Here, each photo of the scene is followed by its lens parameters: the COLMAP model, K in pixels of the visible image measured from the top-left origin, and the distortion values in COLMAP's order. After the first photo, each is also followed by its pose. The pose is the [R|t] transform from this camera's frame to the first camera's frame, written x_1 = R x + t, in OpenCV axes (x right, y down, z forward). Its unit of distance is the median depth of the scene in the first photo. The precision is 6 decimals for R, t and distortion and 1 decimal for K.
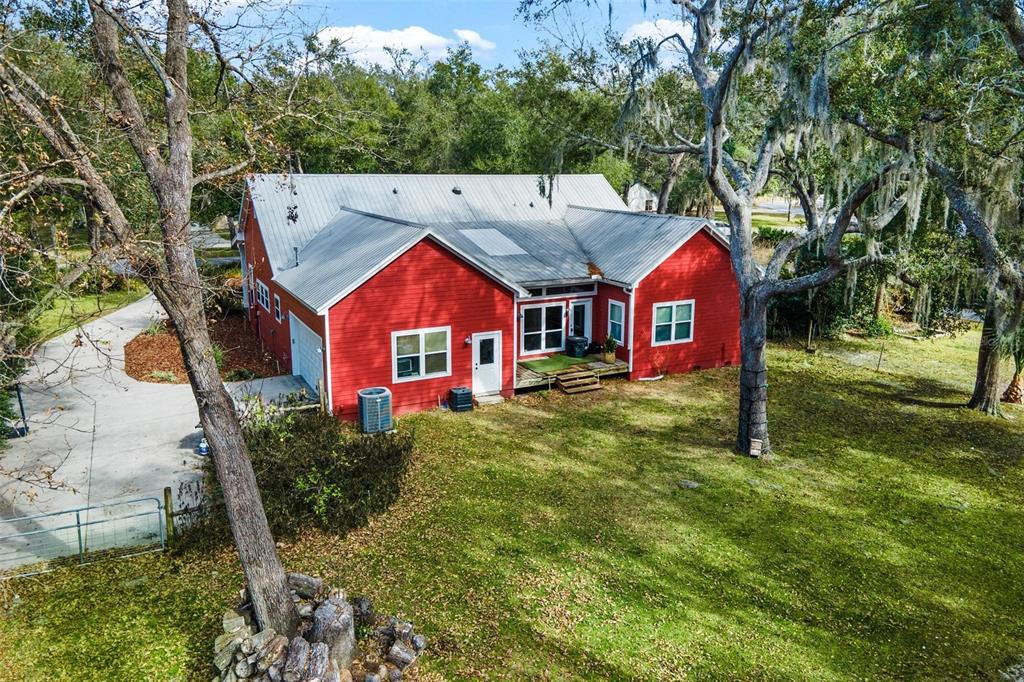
lens RADIAL K [[751.0, 0, 534.7], [0, 751.0, 340.6], [0, 0, 1]] dist [-0.008041, -0.002793]
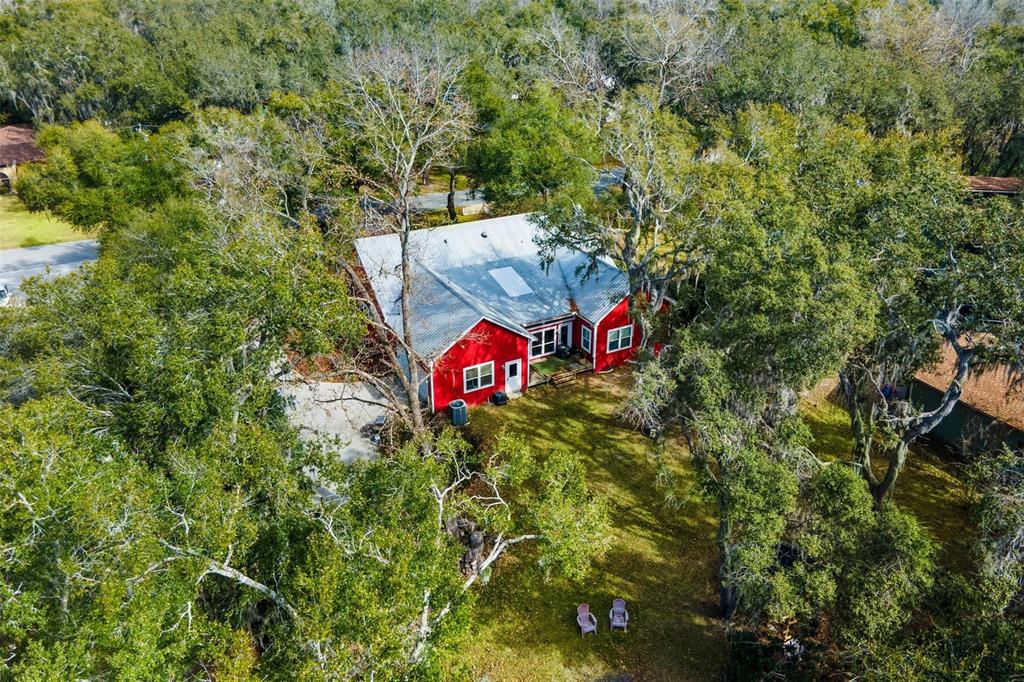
lens RADIAL K [[751.0, 0, 534.7], [0, 751.0, 340.6], [0, 0, 1]] dist [-0.008041, -0.002793]
pose [[0.999704, -0.008878, 0.022670, -0.051581], [0.003467, 0.973566, 0.228380, -0.460362], [-0.024098, -0.228234, 0.973308, -0.727978]]
